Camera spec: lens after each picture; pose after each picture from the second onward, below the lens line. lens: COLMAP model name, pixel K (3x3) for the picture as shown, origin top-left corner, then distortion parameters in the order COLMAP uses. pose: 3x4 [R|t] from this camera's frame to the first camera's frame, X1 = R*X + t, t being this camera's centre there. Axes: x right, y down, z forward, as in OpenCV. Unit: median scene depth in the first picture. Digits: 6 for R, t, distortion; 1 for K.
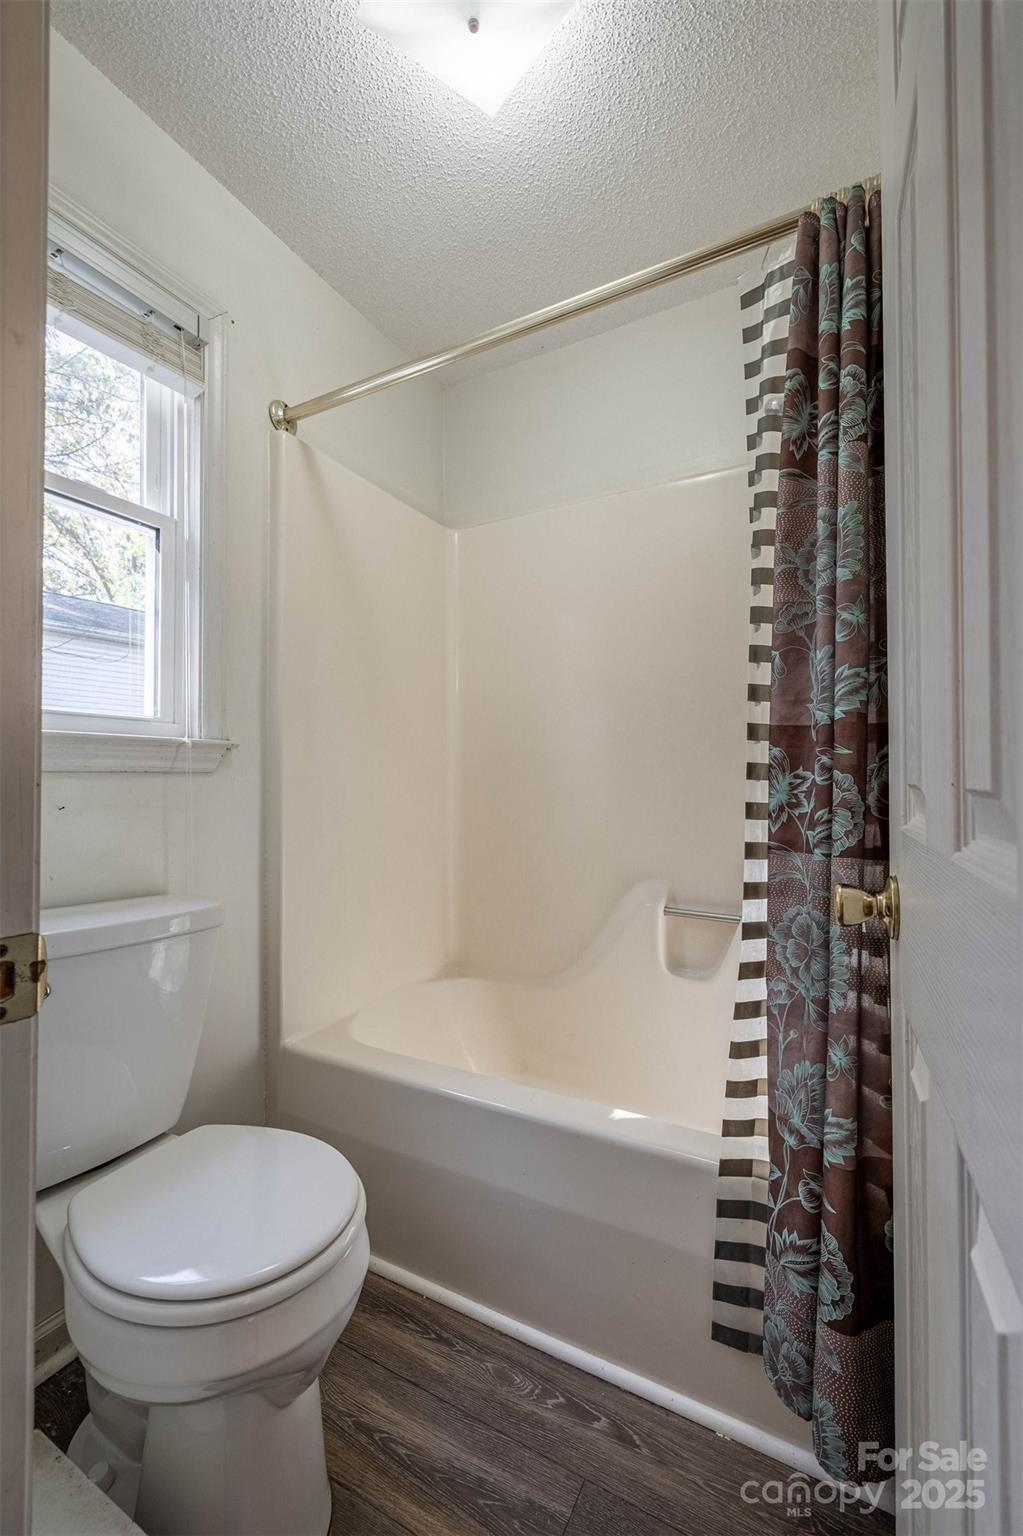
lens RADIAL K [[650.0, 0, 510.9], [0, 650.0, 763.3], [0, 0, 1]] dist [0.001606, 0.000205]
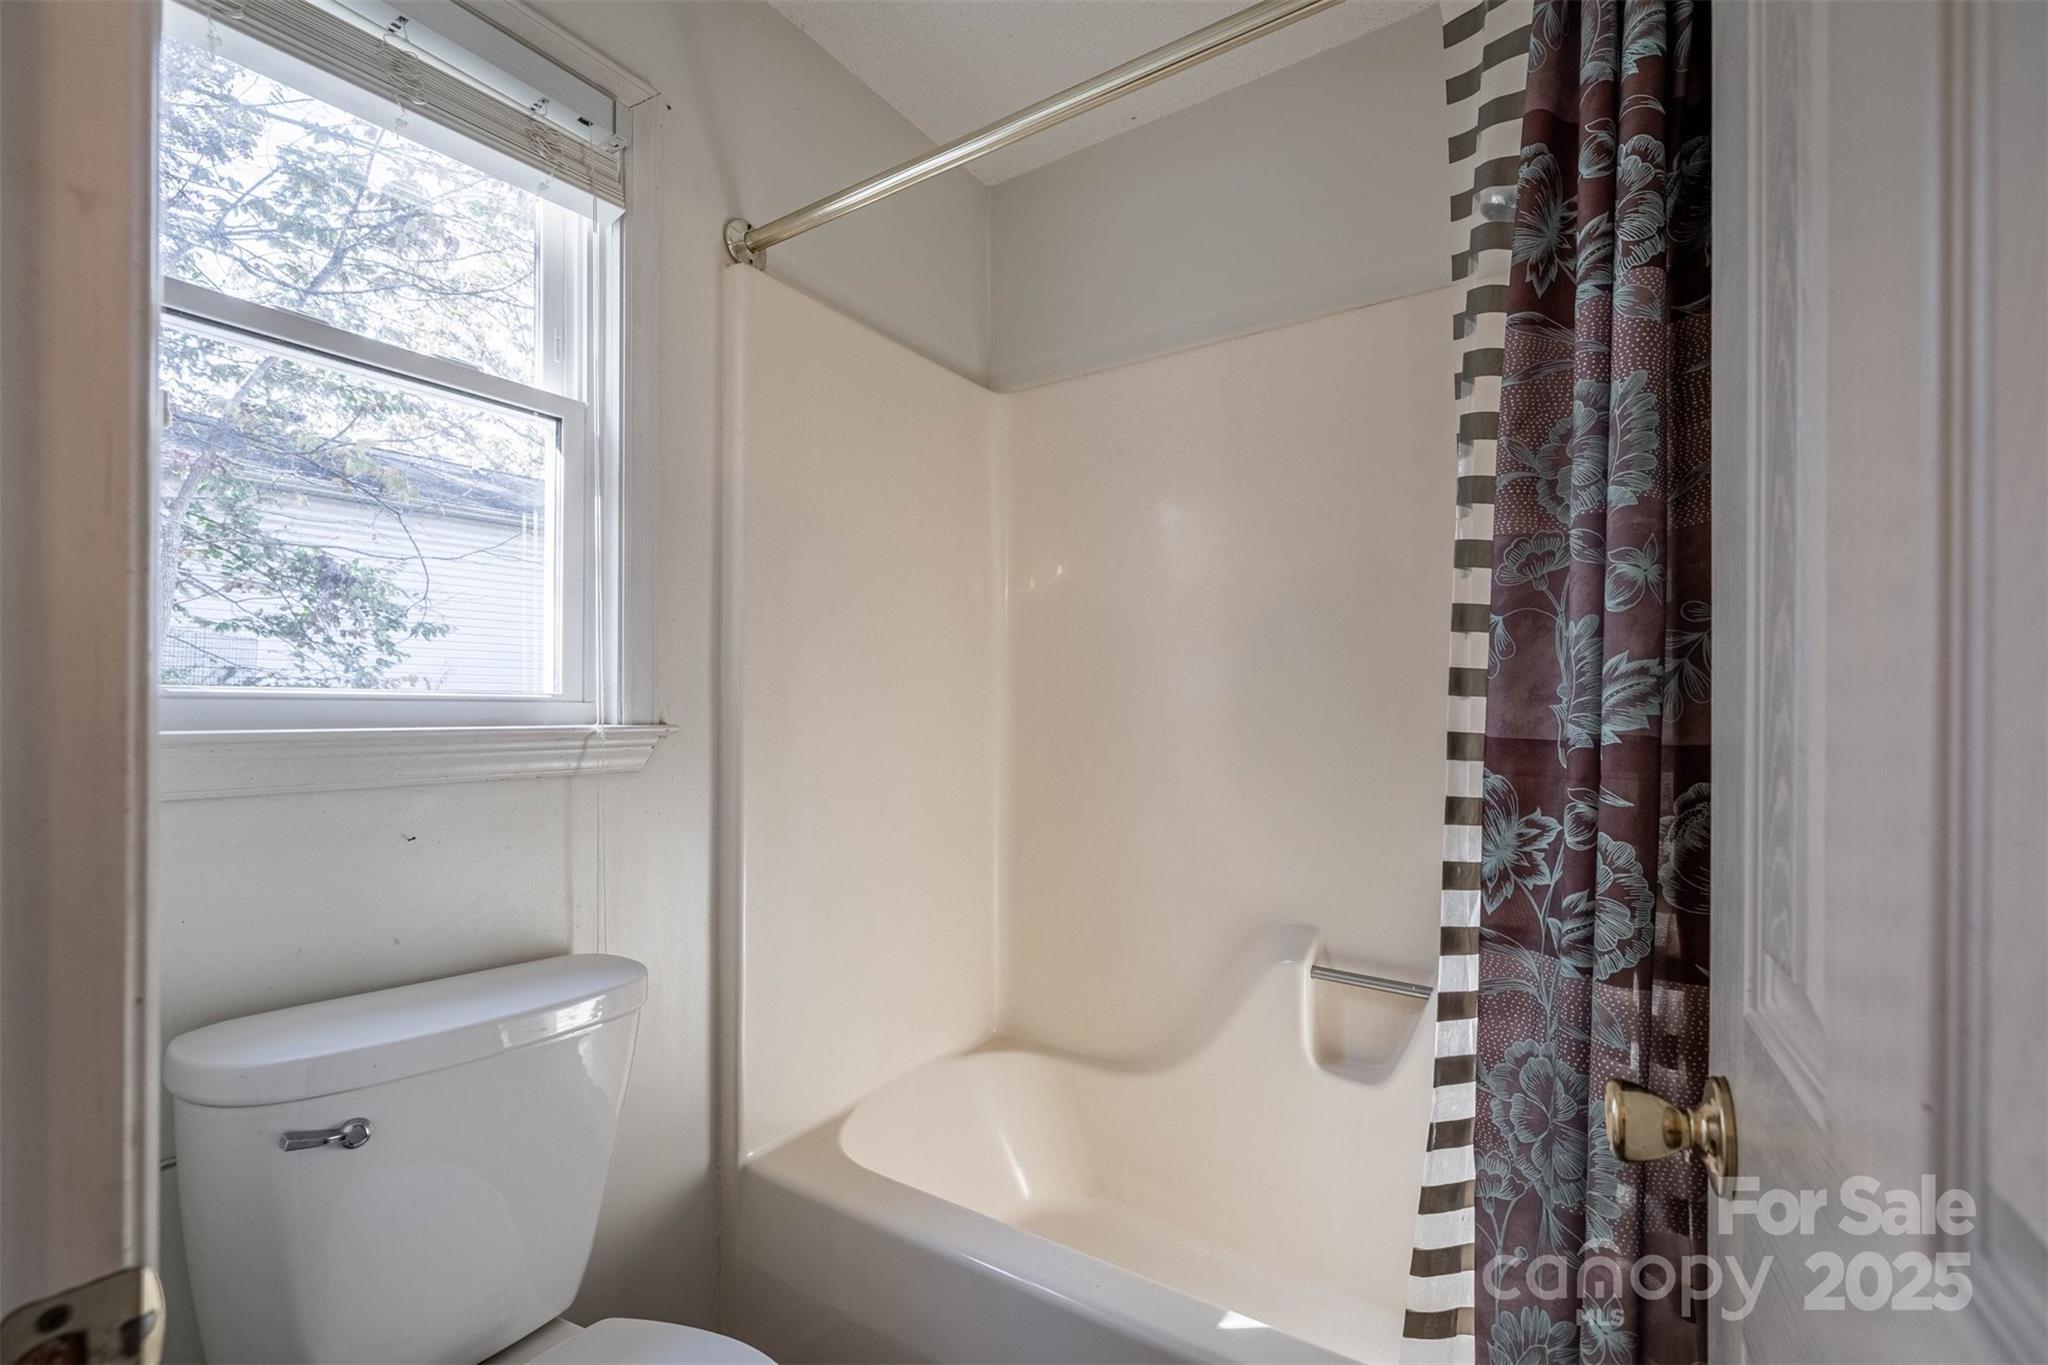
lens RADIAL K [[910.9, 0, 1017.8], [0, 910.9, 715.0], [0, 0, 1]] dist [0.002644, -0.000849]
pose [[0.995955, 0.005279, -0.089702, 0.039596], [-0.003927, 0.999876, 0.015243, -0.091415], [0.089771, -0.014829, 0.995852, 0.113728]]
